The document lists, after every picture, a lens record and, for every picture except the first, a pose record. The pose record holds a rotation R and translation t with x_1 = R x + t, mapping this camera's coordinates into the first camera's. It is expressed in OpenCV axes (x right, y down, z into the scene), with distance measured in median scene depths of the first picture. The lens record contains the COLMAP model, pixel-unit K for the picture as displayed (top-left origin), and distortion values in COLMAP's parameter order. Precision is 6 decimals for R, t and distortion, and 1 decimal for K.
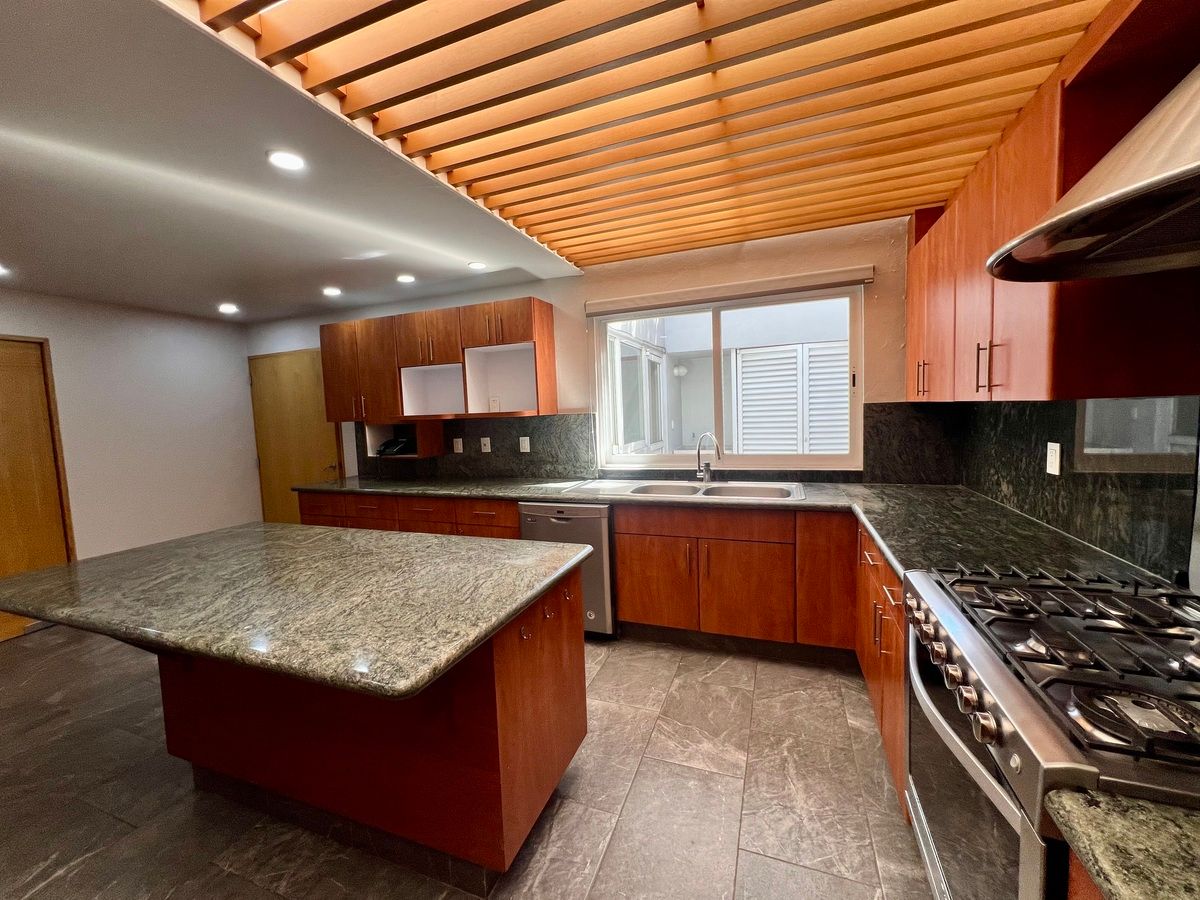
lens RADIAL K [[477.4, 0, 597.8], [0, 477.4, 450.5], [0, 0, 1]] dist [0.015874, -0.000670]
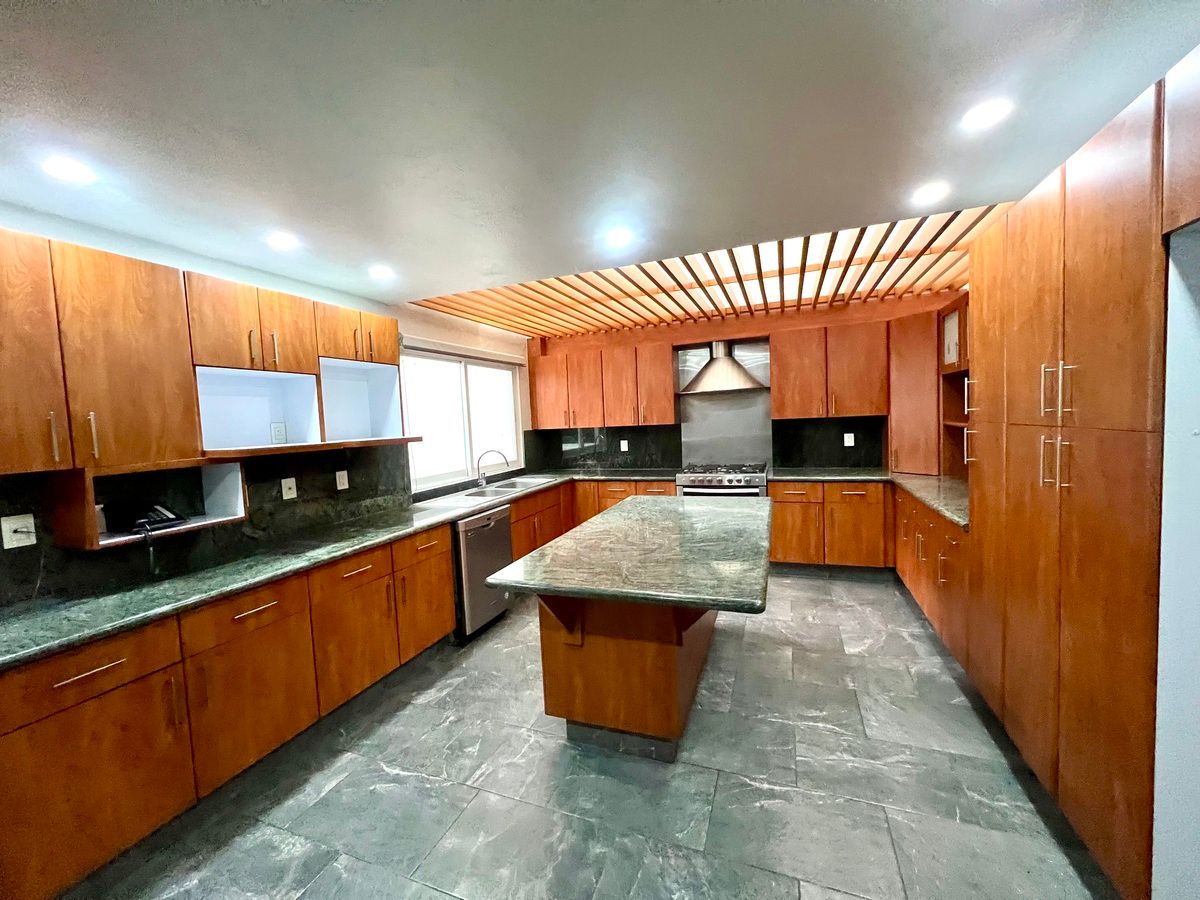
lens RADIAL K [[477.4, 0, 591.9], [0, 477.4, 449.7], [0, 0, 1]] dist [0.015874, -0.000670]
pose [[0.025467, -0.029330, 0.999245, -1.050711], [0.135459, 0.990452, 0.025620, -0.029443], [-0.990456, 0.134704, 0.029197, 0.585203]]
